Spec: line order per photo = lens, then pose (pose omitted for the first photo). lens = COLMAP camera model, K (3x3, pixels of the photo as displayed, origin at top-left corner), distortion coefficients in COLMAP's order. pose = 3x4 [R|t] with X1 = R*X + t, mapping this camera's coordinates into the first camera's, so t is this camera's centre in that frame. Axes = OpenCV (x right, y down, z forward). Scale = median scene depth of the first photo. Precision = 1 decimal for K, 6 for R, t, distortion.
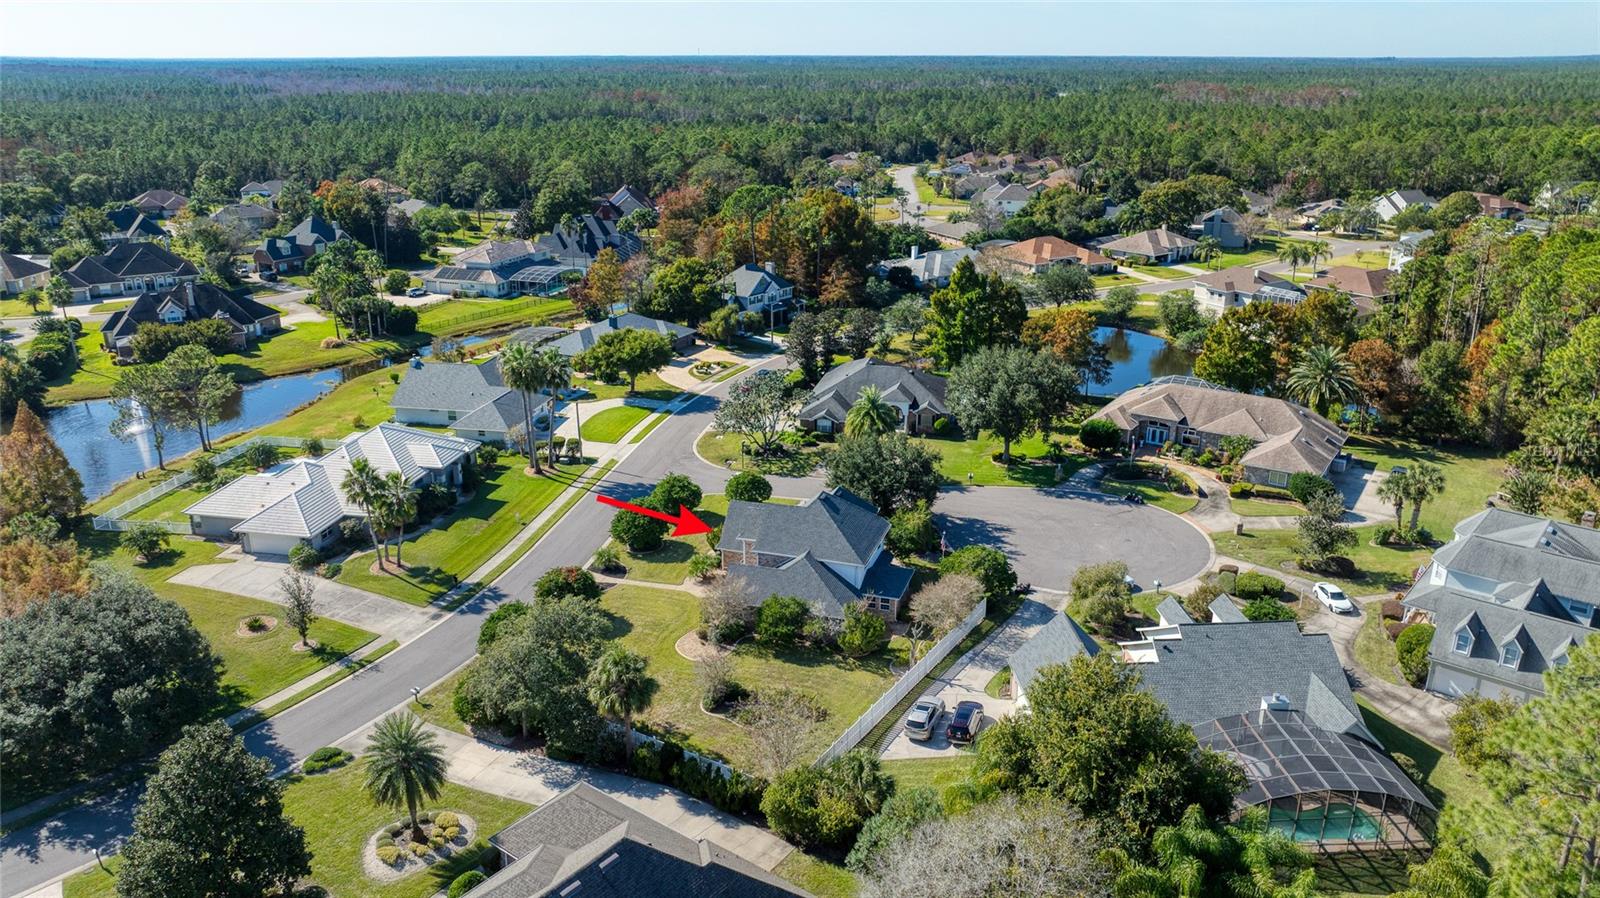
lens RADIAL K [[1147.0, 0, 802.0], [0, 1147.0, 444.8], [0, 0, 1]] dist [-0.023657, 0.011423]
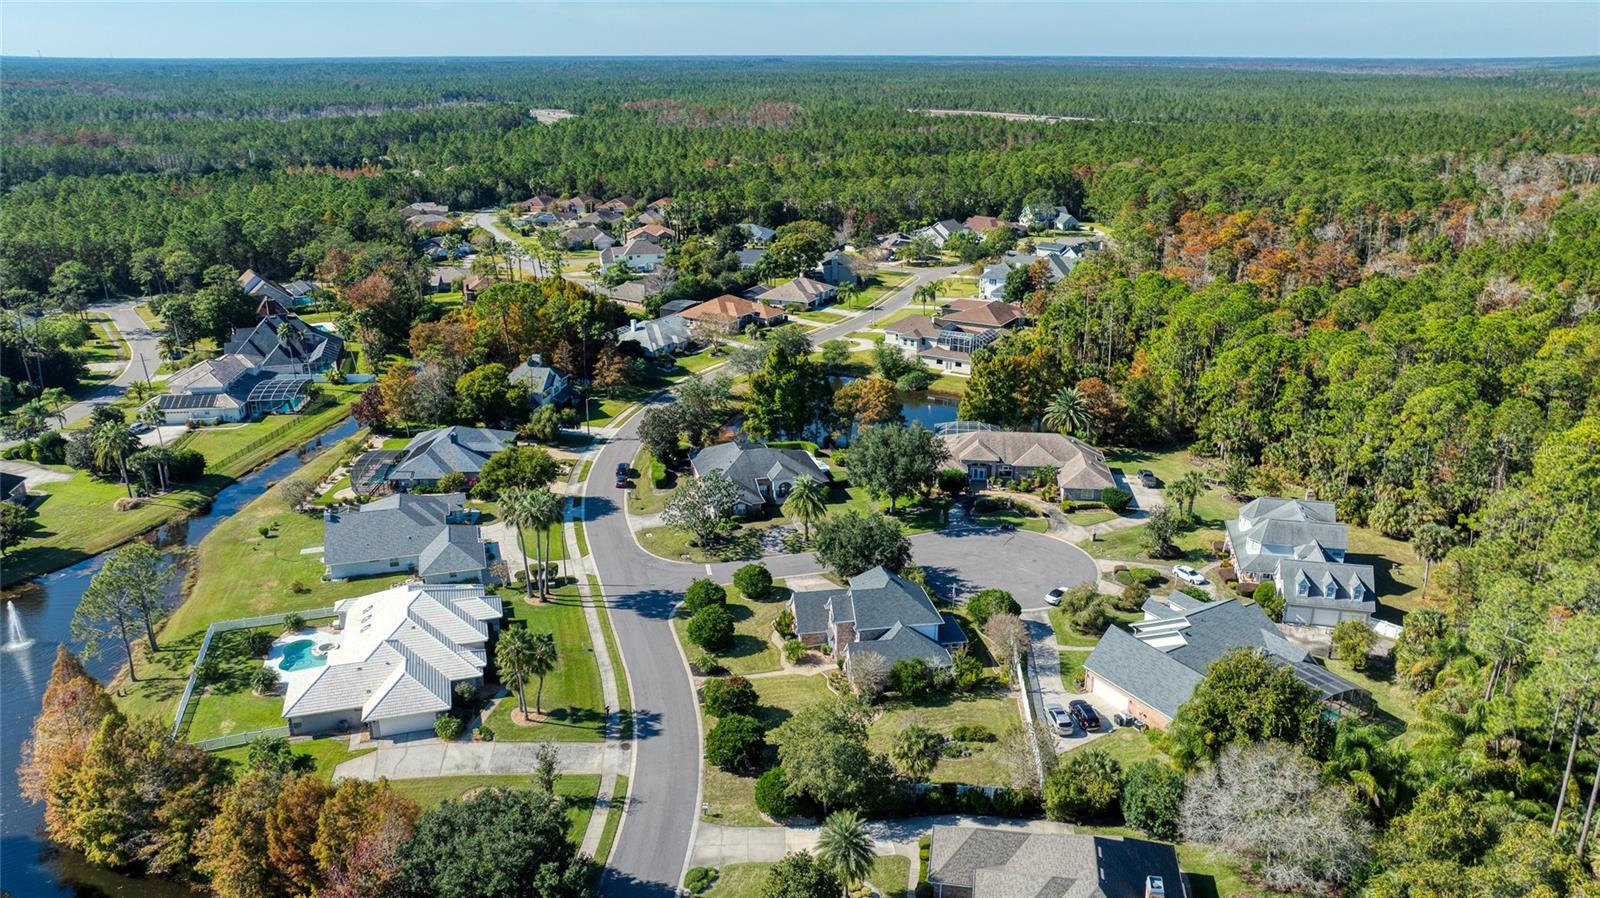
lens RADIAL K [[1147.0, 0, 797.0], [0, 1147.0, 454.5], [0, 0, 1]] dist [-0.023657, 0.011423]
pose [[0.885755, -0.154787, 0.437583, -0.450960], [0.151068, 0.987564, 0.043542, -0.119353], [-0.438881, 0.027538, 0.898123, -0.089148]]
